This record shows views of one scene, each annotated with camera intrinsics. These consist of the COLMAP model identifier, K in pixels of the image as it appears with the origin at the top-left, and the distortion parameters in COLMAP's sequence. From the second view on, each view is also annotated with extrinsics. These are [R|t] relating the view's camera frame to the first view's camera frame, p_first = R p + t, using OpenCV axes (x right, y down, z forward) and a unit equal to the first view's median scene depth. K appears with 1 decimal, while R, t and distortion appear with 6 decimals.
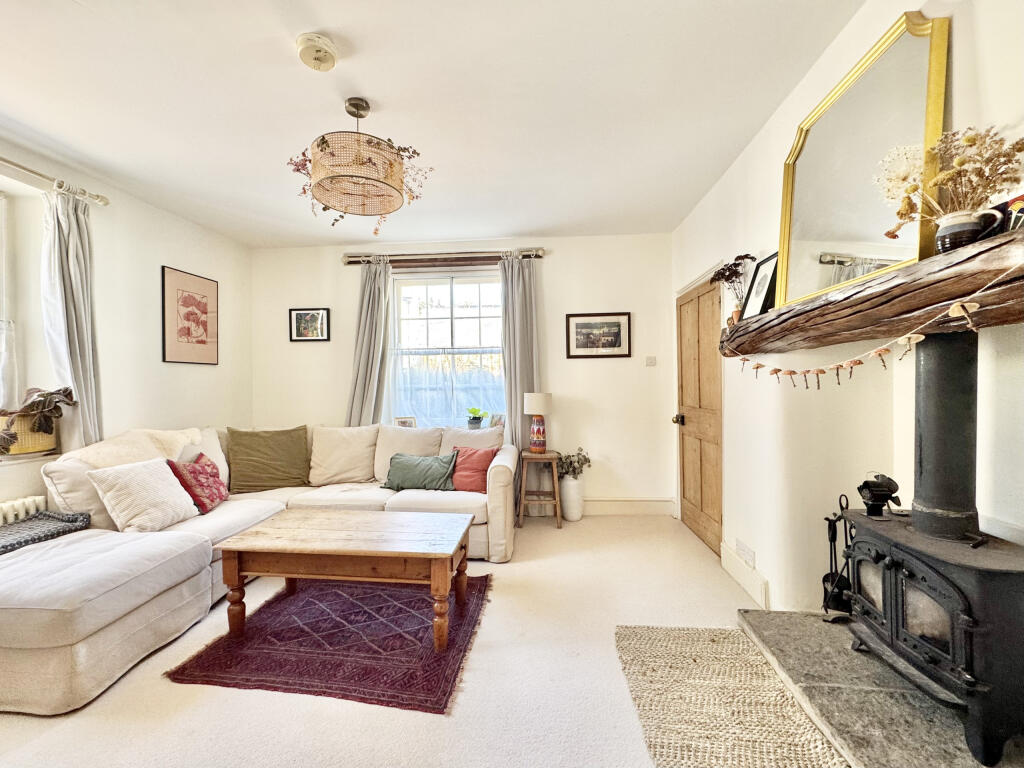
lens RADIAL K [[405.5, 0, 508.4], [0, 405.5, 382.2], [0, 0, 1]] dist [0.014185, -0.000047]
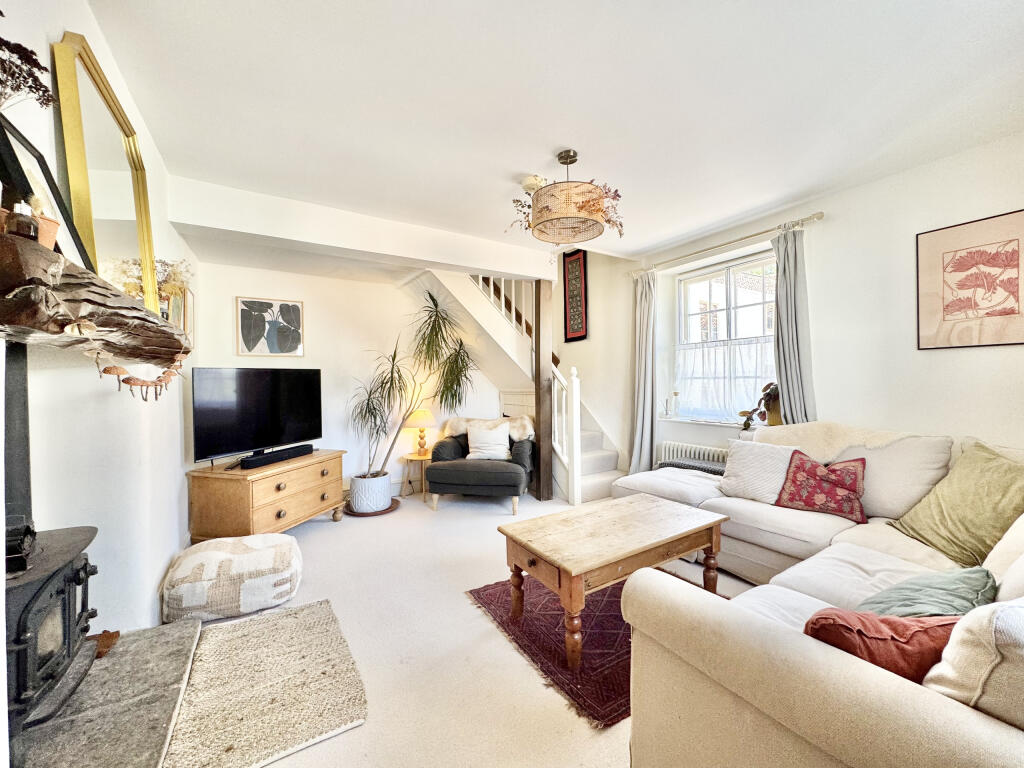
lens RADIAL K [[405.5, 0, 509.3], [0, 405.5, 384.8], [0, 0, 1]] dist [0.014185, -0.000047]
pose [[-0.785425, 0.026217, -0.618401, 0.426139], [0.021737, 0.999655, 0.014773, -0.012086], [0.618574, -0.001839, -0.785724, 1.471277]]
